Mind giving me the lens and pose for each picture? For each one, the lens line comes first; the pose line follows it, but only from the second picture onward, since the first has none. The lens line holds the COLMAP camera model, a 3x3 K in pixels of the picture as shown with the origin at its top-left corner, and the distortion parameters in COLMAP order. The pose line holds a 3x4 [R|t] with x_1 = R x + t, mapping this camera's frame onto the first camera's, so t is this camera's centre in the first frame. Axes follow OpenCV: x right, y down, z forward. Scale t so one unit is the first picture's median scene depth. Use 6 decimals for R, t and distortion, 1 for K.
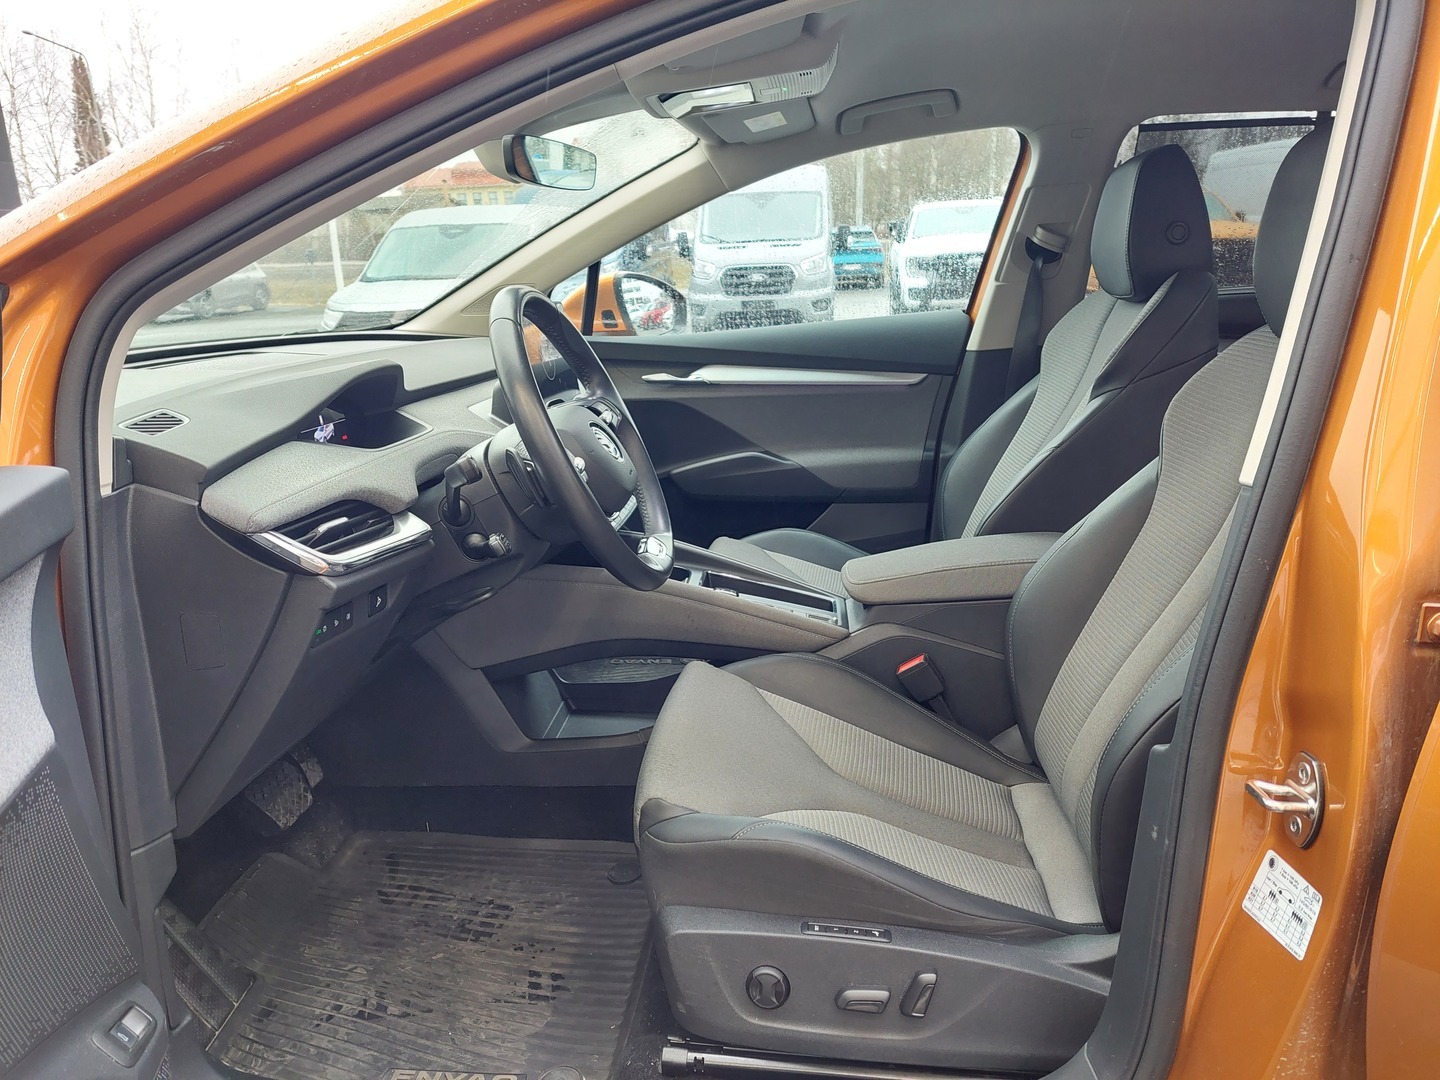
lens RADIAL K [[1018.6, 0, 717.8], [0, 1018.6, 539.1], [0, 0, 1]] dist [0.034964, -0.017909]
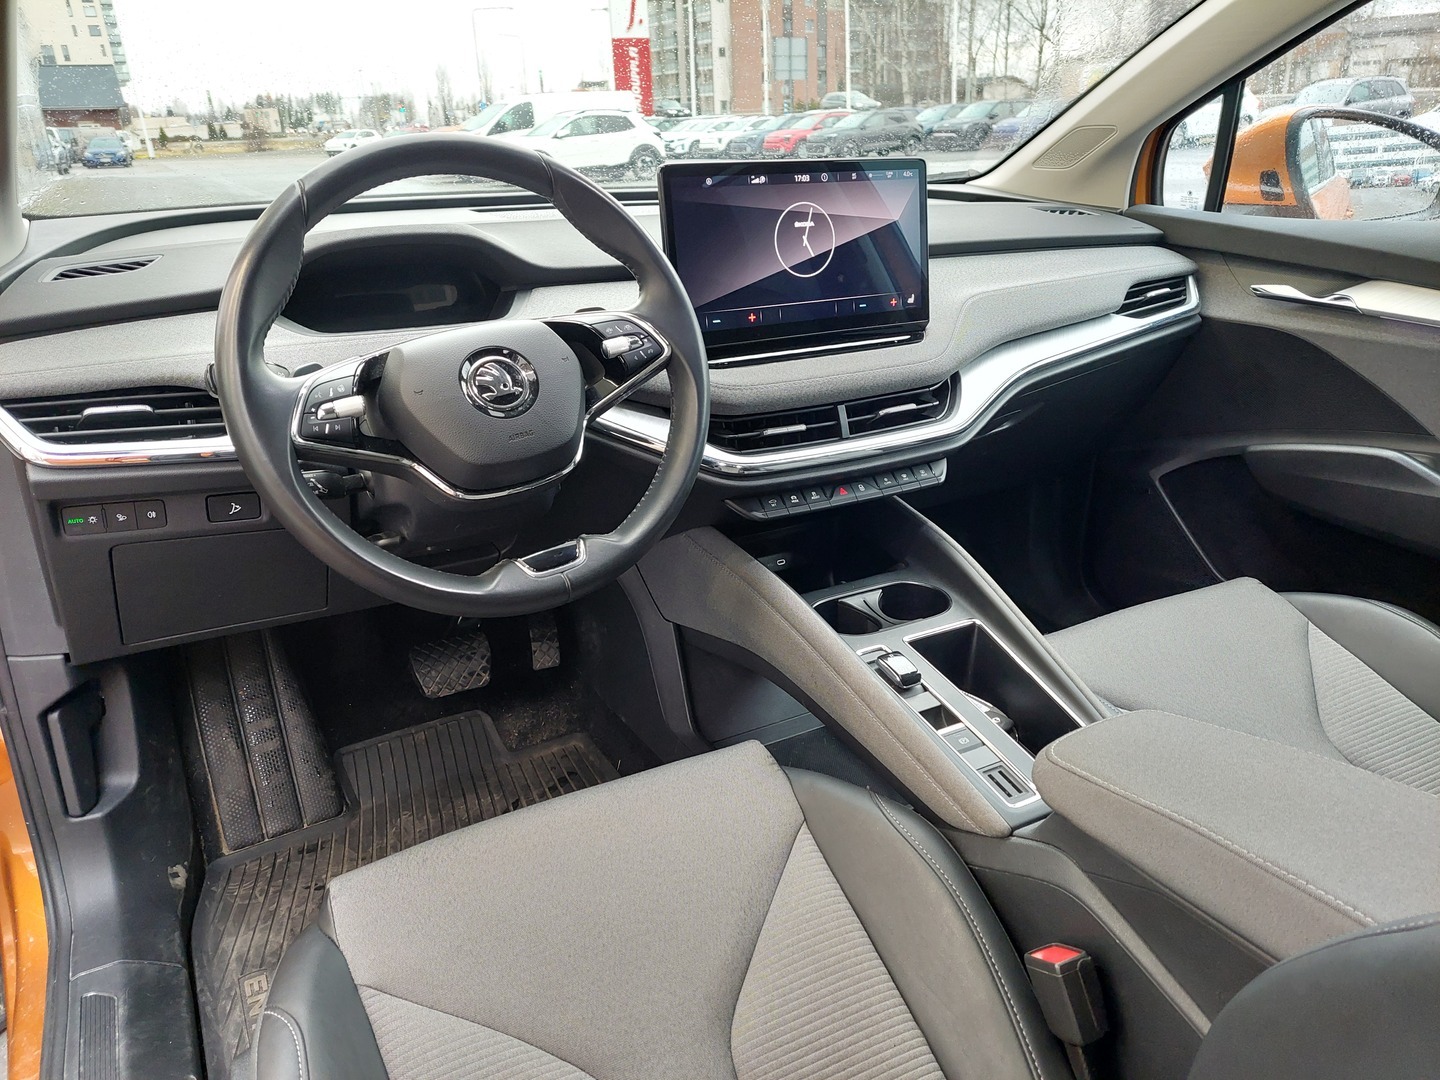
lens RADIAL K [[1018.6, 0, 715.9], [0, 1018.6, 544.9], [0, 0, 1]] dist [0.034964, -0.017909]
pose [[0.566053, 0.329352, -0.755719, 0.071382], [-0.210231, 0.944086, 0.253977, -0.027428], [0.797112, 0.015112, 0.603643, 0.099847]]
